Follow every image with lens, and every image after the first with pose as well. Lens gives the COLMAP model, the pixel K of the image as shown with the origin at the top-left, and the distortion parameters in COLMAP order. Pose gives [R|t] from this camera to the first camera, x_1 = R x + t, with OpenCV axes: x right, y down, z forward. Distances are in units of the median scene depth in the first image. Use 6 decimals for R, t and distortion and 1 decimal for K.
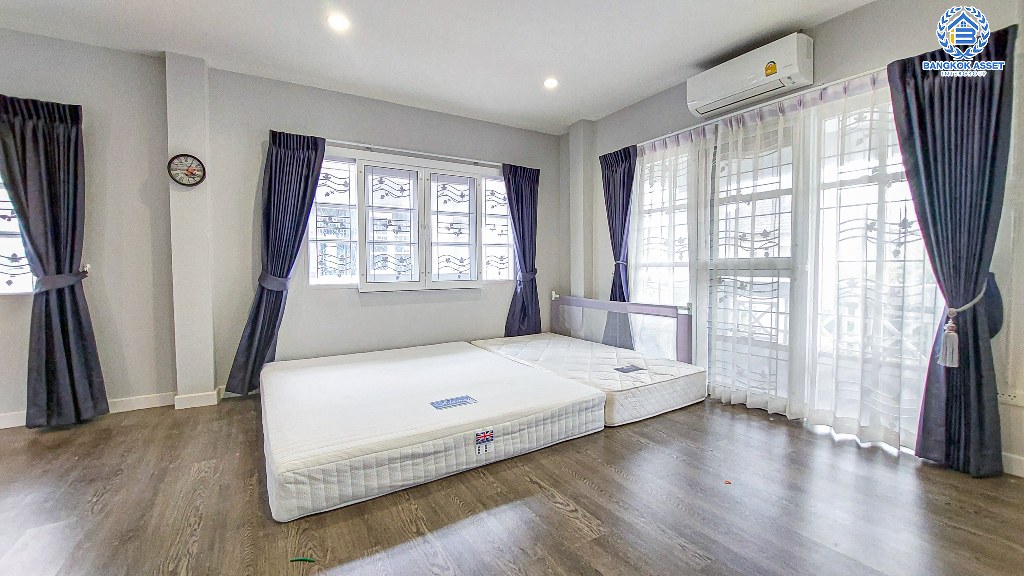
lens RADIAL K [[407.3, 0, 511.0], [0, 407.3, 280.9], [0, 0, 1]] dist [-0.017565, -0.000114]
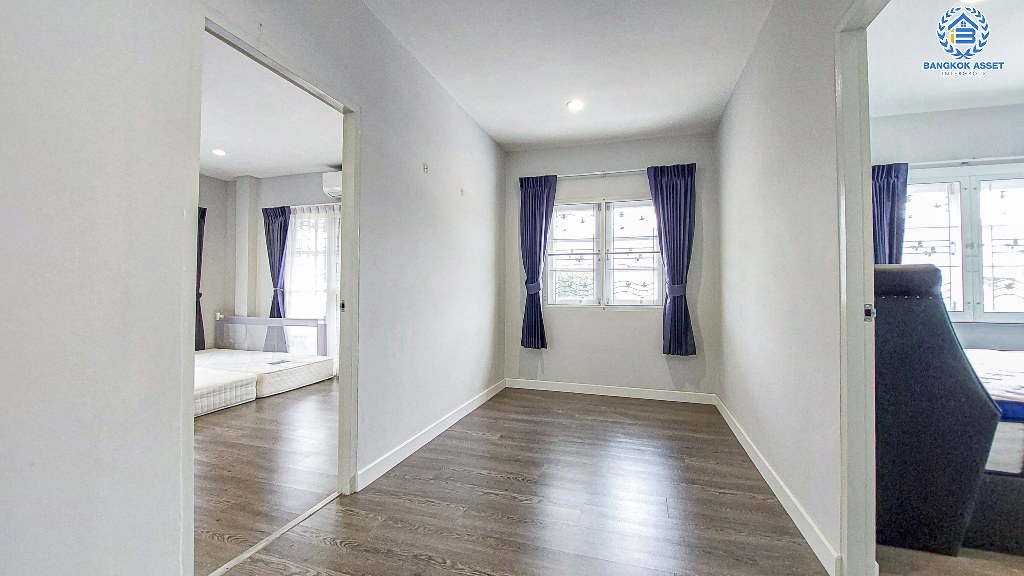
lens RADIAL K [[407.3, 0, 510.5], [0, 407.3, 279.5], [0, 0, 1]] dist [-0.017565, -0.000114]
pose [[0.747931, 0.021568, 0.663426, -0.046985], [0.018761, 0.998386, -0.053607, 0.010209], [-0.663511, 0.052541, 0.746319, -0.530583]]
